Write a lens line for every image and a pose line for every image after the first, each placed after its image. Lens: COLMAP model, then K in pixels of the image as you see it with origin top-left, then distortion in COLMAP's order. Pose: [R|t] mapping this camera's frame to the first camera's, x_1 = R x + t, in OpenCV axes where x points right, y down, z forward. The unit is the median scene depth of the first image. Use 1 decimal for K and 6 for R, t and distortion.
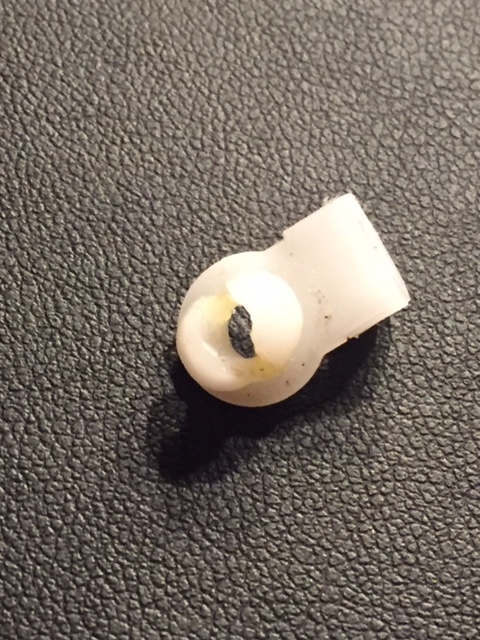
lens RADIAL K [[1743.3, 0, 242.3], [0, 1743.3, 319.6], [0, 0, 1]] dist [0.023005, 0.000000]
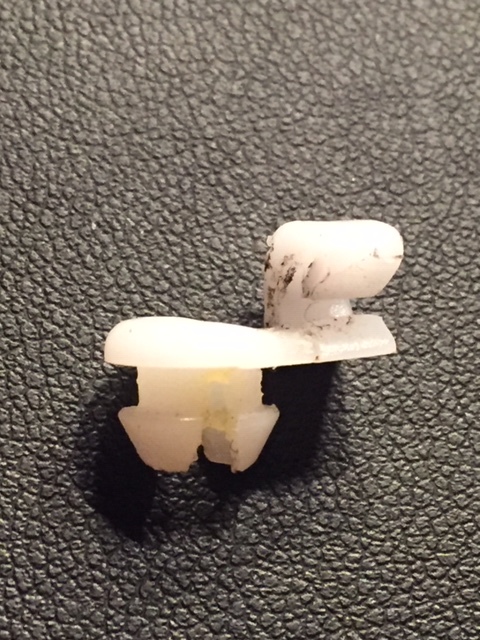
lens RADIAL K [[1743.3, 0, 236.0], [0, 1743.3, 322.8], [0, 0, 1]] dist [0.023005, 0.000000]
pose [[0.989118, -0.083930, 0.120836, -0.043425], [0.072996, 0.993058, 0.092236, -0.031708], [-0.127739, -0.082411, 0.988378, 0.164274]]
